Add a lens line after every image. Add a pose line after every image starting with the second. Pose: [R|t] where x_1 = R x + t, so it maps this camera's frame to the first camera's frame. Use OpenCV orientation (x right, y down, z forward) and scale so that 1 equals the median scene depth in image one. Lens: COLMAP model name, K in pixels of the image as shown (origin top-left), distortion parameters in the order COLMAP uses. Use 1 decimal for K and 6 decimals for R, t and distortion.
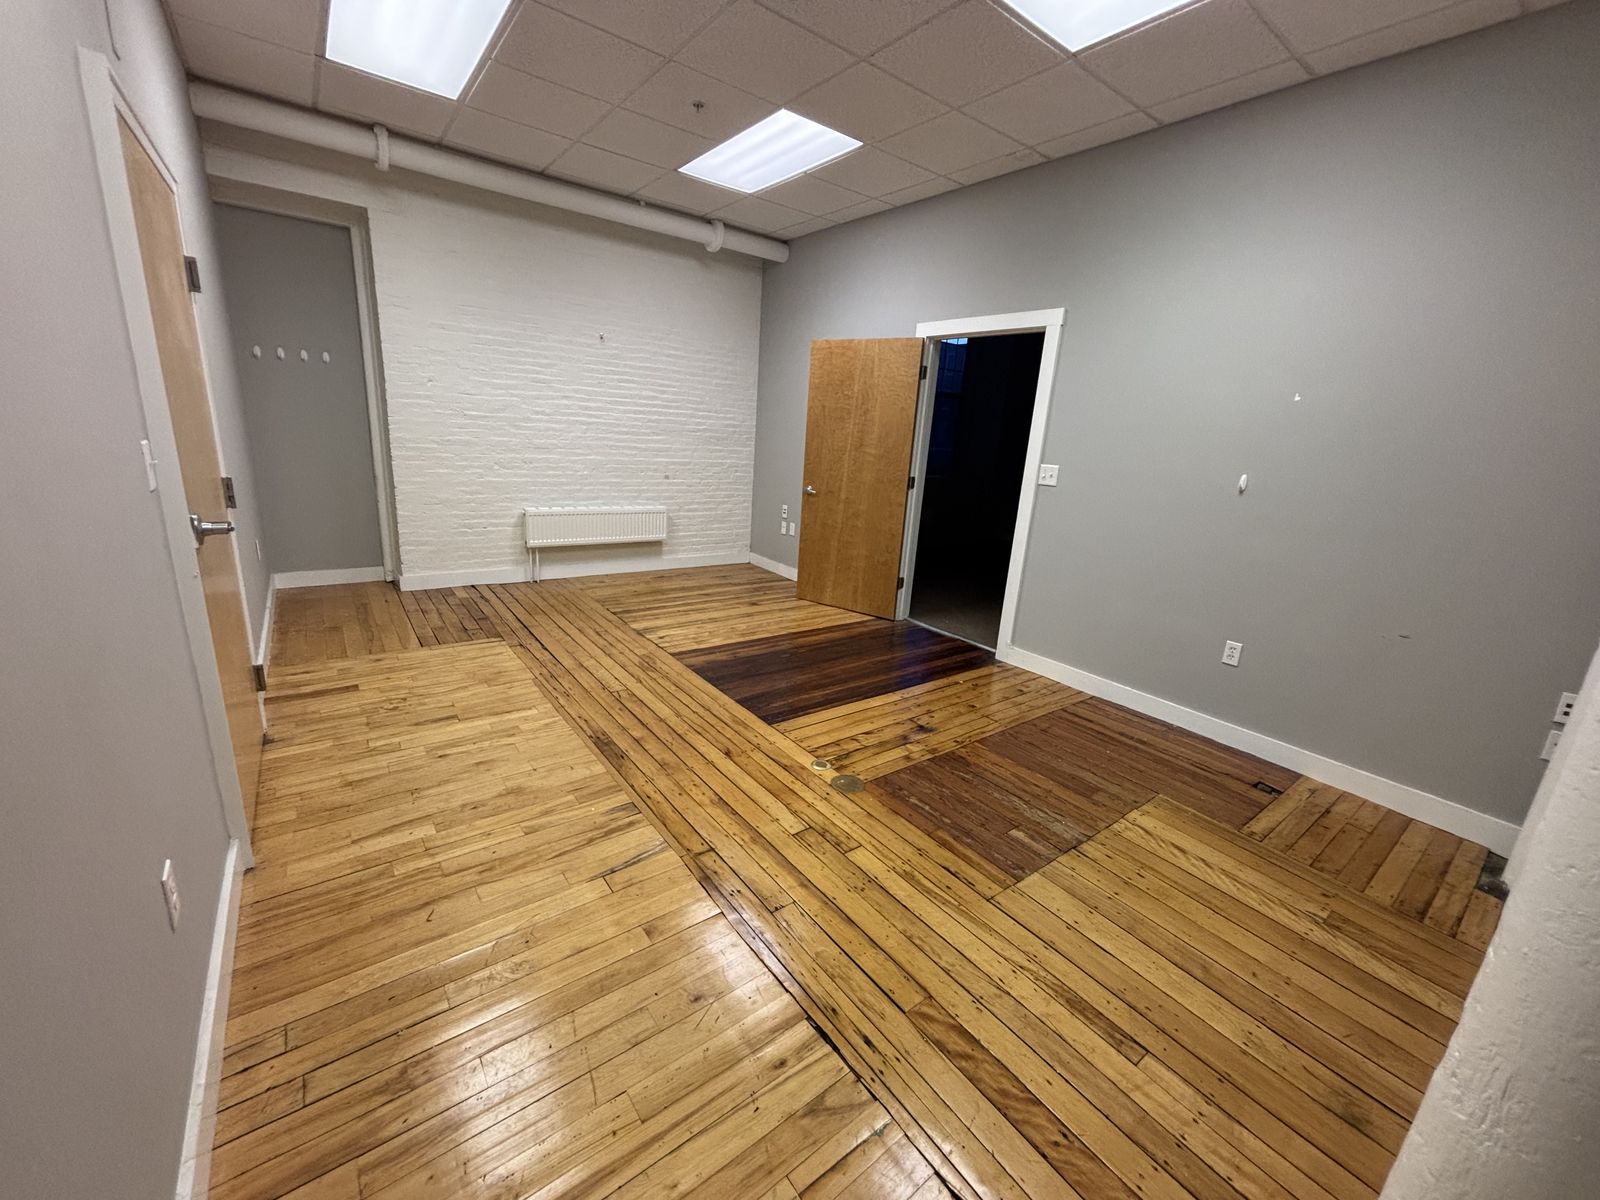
lens RADIAL K [[639.9, 0, 808.4], [0, 639.9, 599.2], [0, 0, 1]] dist [0.003981, -0.002495]
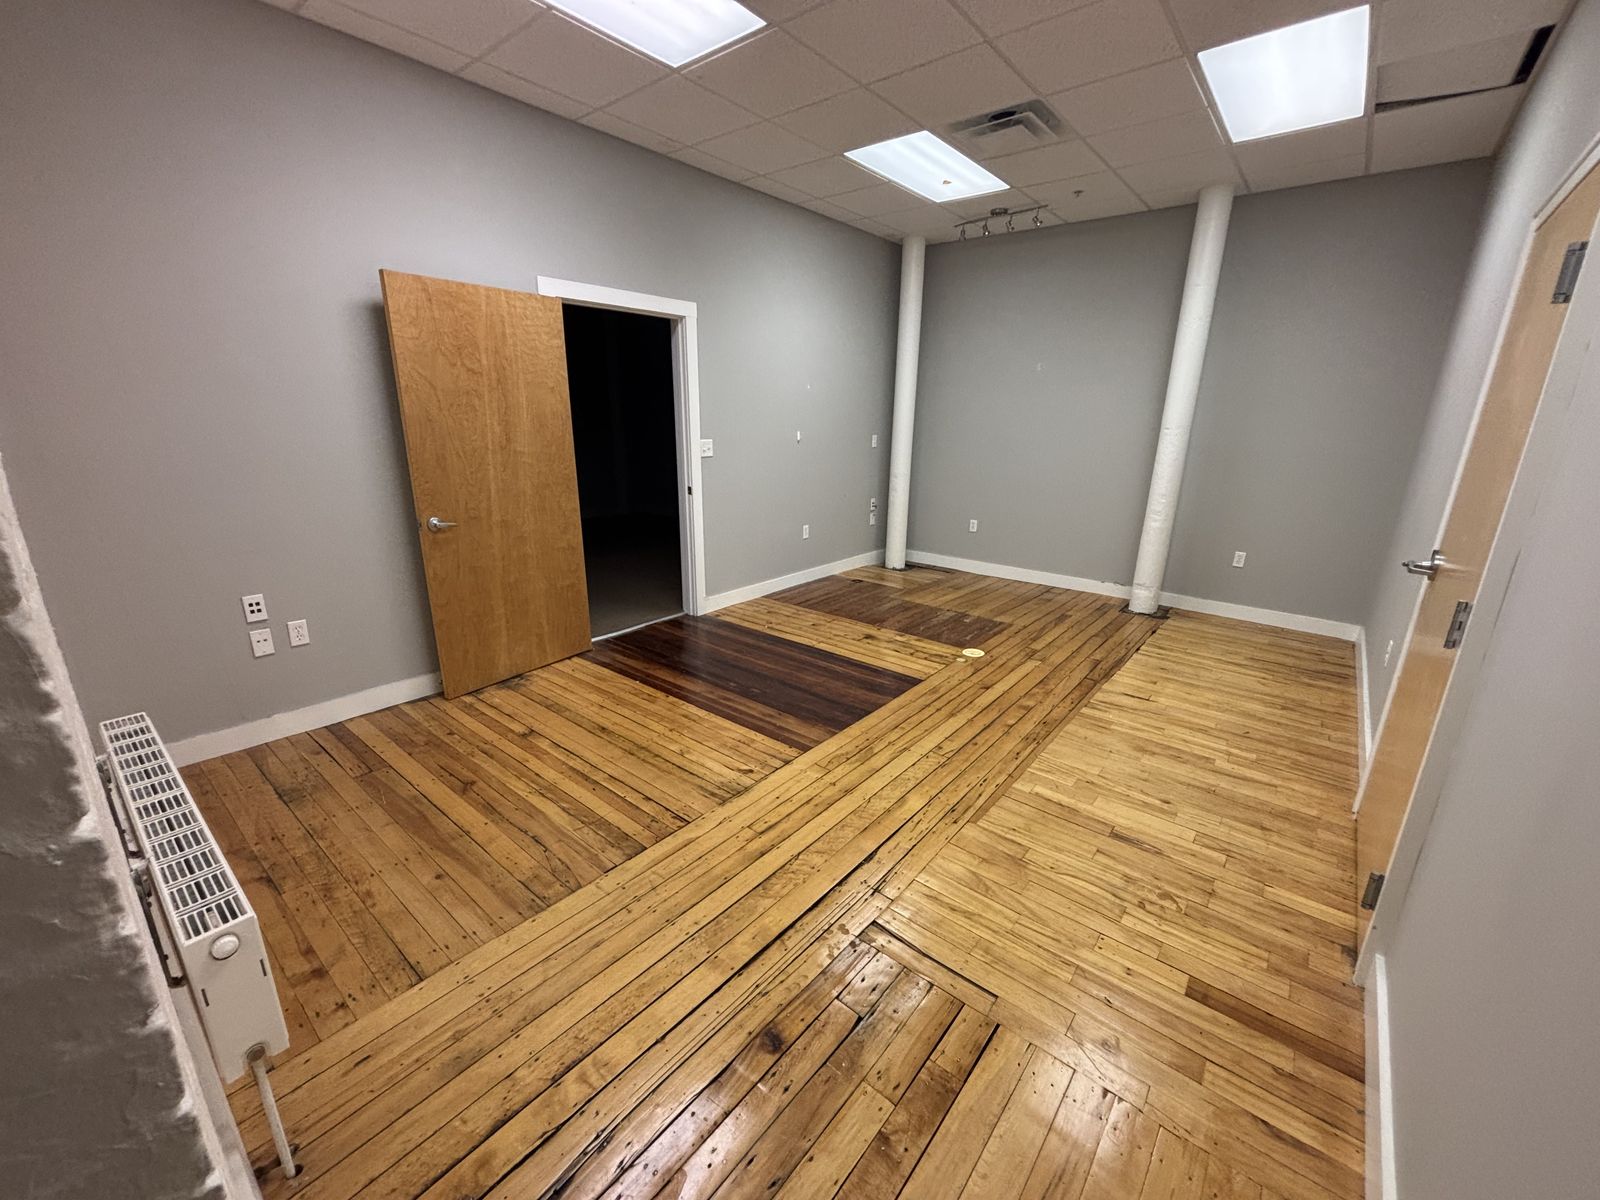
lens RADIAL K [[639.9, 0, 797.5], [0, 639.9, 596.9], [0, 0, 1]] dist [0.003981, -0.002495]
pose [[-0.220732, -0.340074, 0.914127, -0.935111], [0.222975, 0.894828, 0.386735, -0.407909], [-0.949505, 0.289192, -0.121689, 1.184718]]
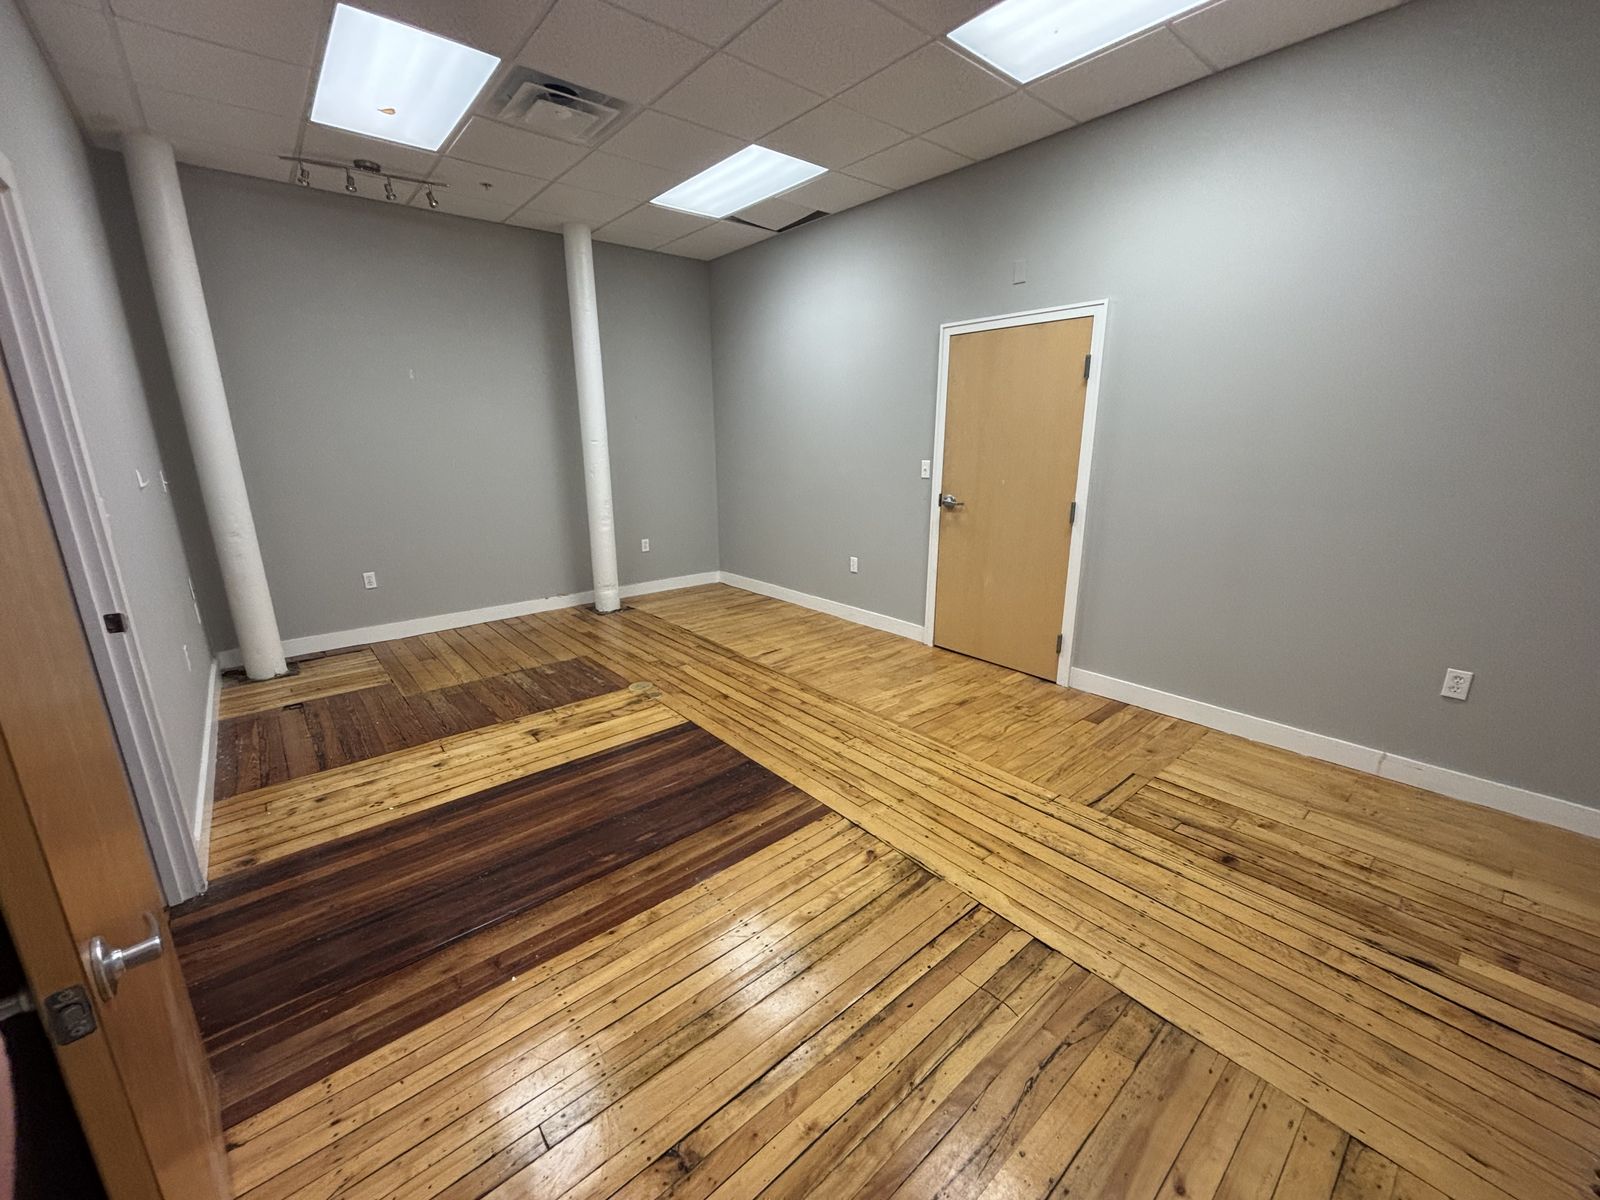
lens RADIAL K [[639.9, 0, 806.9], [0, 639.9, 595.5], [0, 0, 1]] dist [0.003981, -0.002495]
pose [[-0.996933, -0.047267, -0.062371, -0.160224], [-0.071732, 0.870552, 0.486819, -0.470041], [0.031287, 0.489800, -0.871273, 1.646650]]
